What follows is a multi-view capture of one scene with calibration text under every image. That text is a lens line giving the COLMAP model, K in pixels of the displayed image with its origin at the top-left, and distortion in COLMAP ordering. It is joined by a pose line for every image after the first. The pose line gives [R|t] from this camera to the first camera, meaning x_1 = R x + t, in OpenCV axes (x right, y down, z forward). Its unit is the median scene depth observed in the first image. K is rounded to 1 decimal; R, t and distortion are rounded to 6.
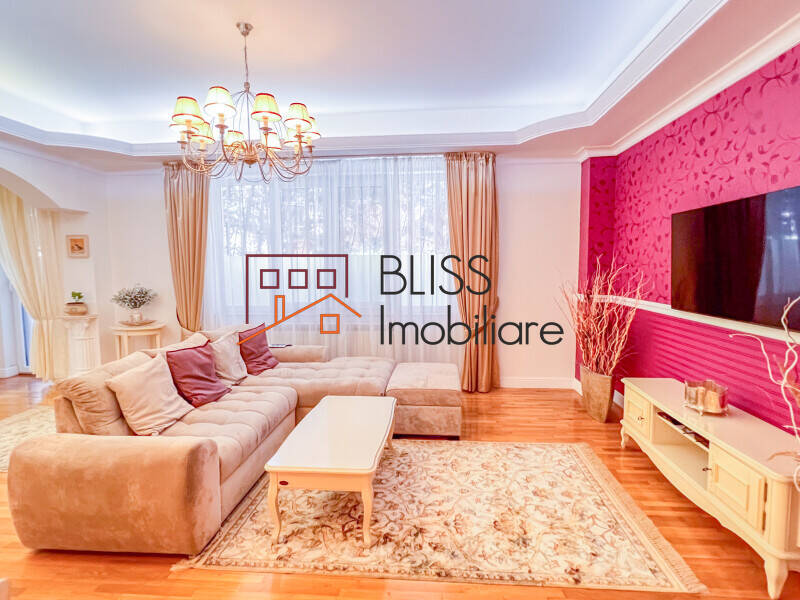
lens RADIAL K [[427.3, 0, 400.0], [0, 427.3, 300.0], [0, 0, 1]] dist [0.000914, -0.000719]
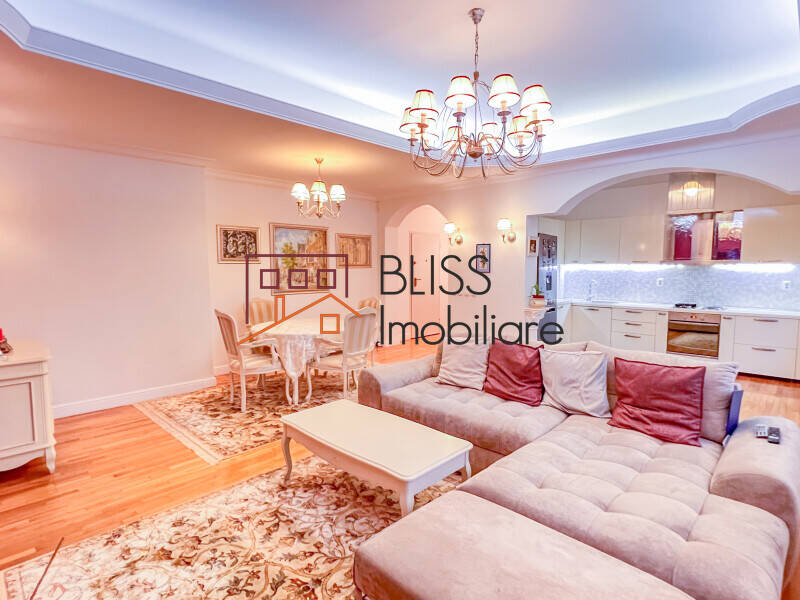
lens RADIAL K [[429.0, 0, 400.2], [0, 429.0, 296.3], [0, 0, 1]] dist [-0.000605, -0.000417]
pose [[-0.638321, 0.065335, -0.766992, 0.509620], [-0.055331, 0.989920, 0.130373, -0.129023], [0.767779, 0.125658, -0.628272, 1.510420]]
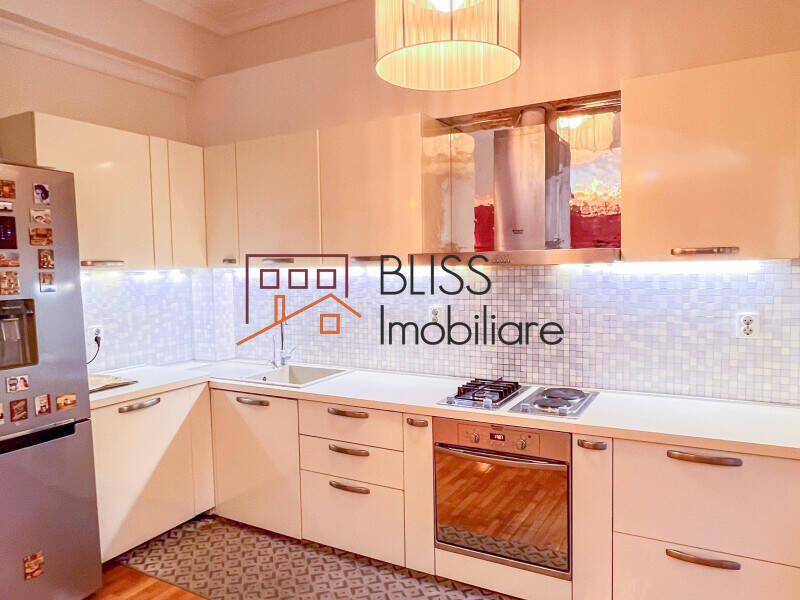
lens RADIAL K [[569.6, 0, 400.0], [0, 569.6, 300.0], [0, 0, 1]] dist [-0.001592, -0.001056]
pose [[-0.411565, 0.071909, -0.908539, -1.075090], [-0.051283, 0.993476, 0.101862, -0.116056], [0.909937, 0.088515, -0.405192, 1.500387]]
